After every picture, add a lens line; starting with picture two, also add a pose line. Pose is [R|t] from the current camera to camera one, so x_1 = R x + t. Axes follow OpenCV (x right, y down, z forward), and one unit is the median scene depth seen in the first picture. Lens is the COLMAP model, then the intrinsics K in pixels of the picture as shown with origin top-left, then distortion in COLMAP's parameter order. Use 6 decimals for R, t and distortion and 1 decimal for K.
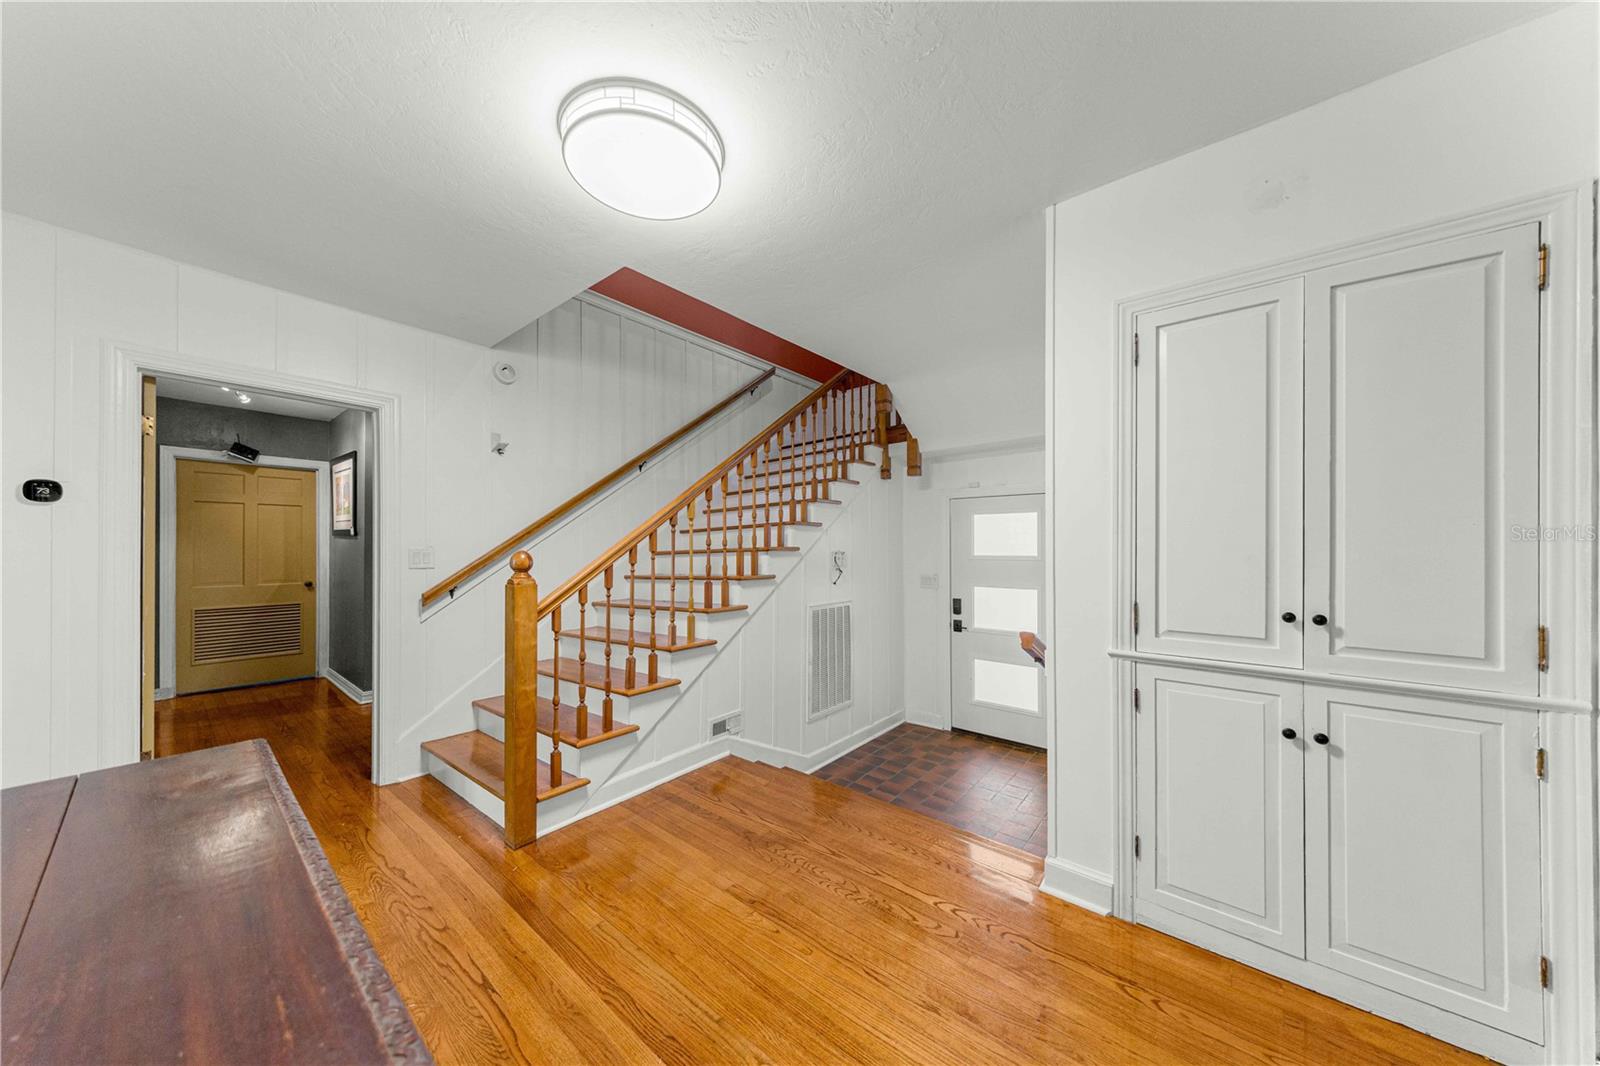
lens RADIAL K [[530.3, 0, 797.5], [0, 530.3, 544.7], [0, 0, 1]] dist [-0.000192, -0.000005]
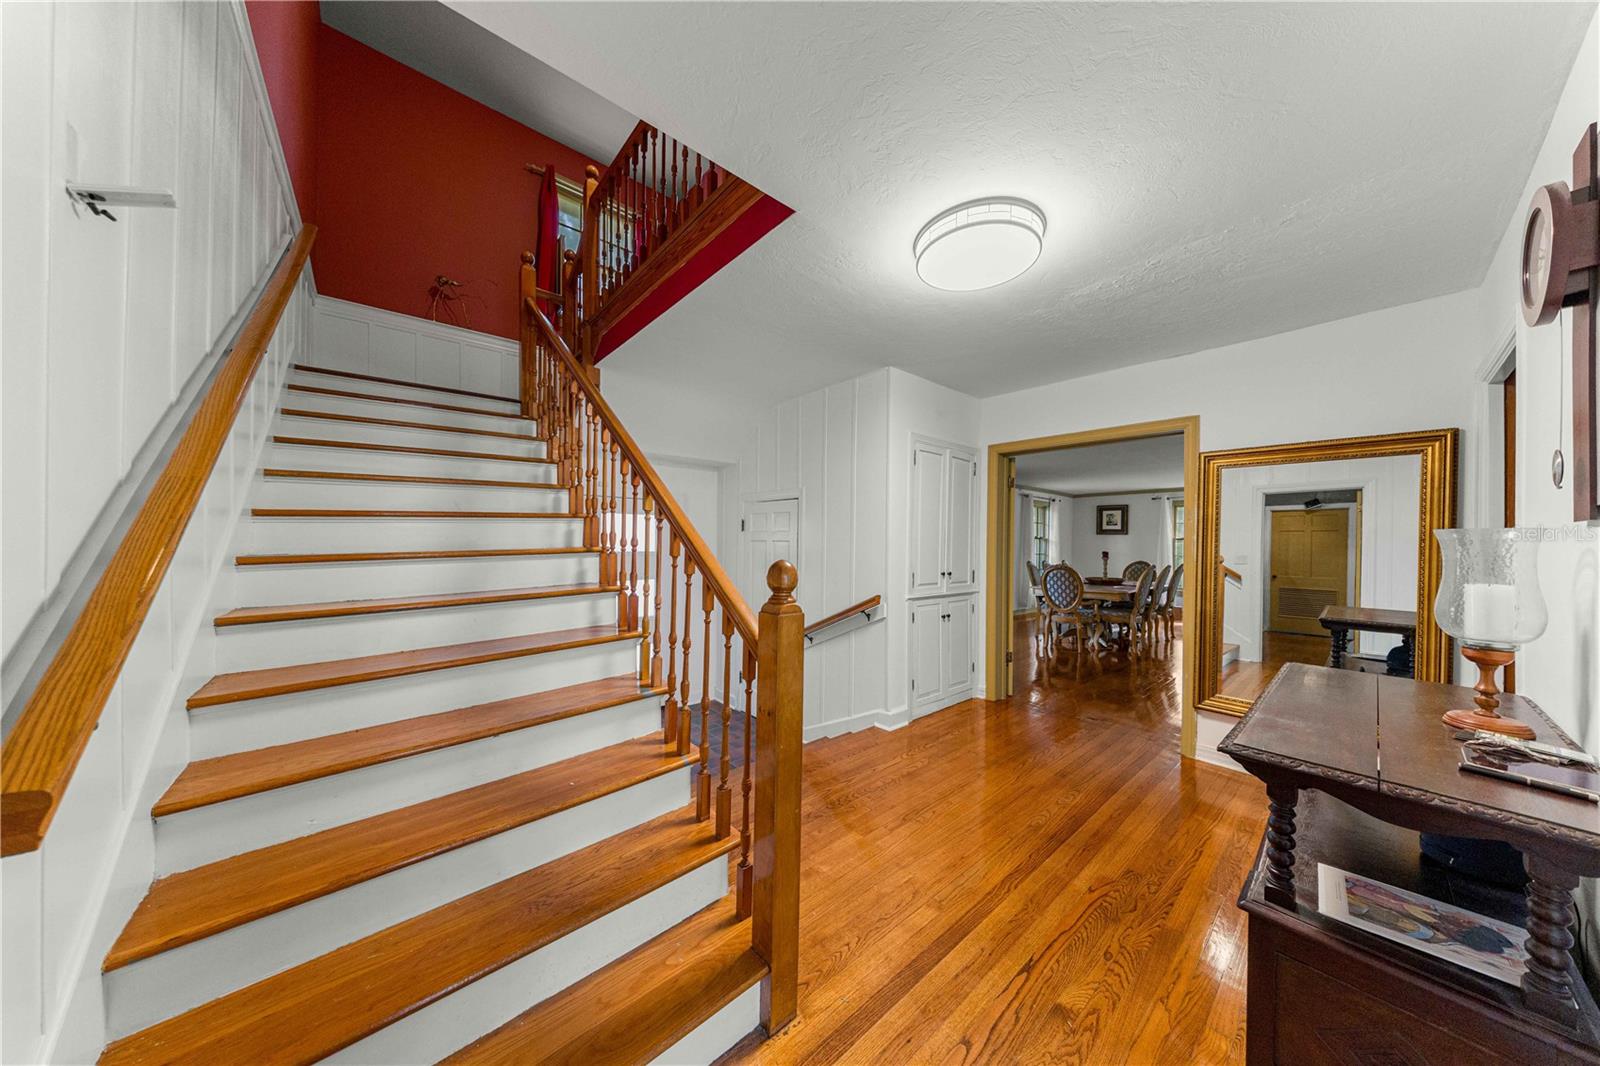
lens RADIAL K [[491.2, 0, 800.0], [0, 491.2, 533.0], [0, 0, 1]] dist [0.000022, -0.000015]
pose [[0.168913, 0.013972, 0.985532, -1.576950], [-0.017527, 0.999784, -0.011170, -0.028904], [-0.985475, -0.015387, 0.169122, 1.235779]]
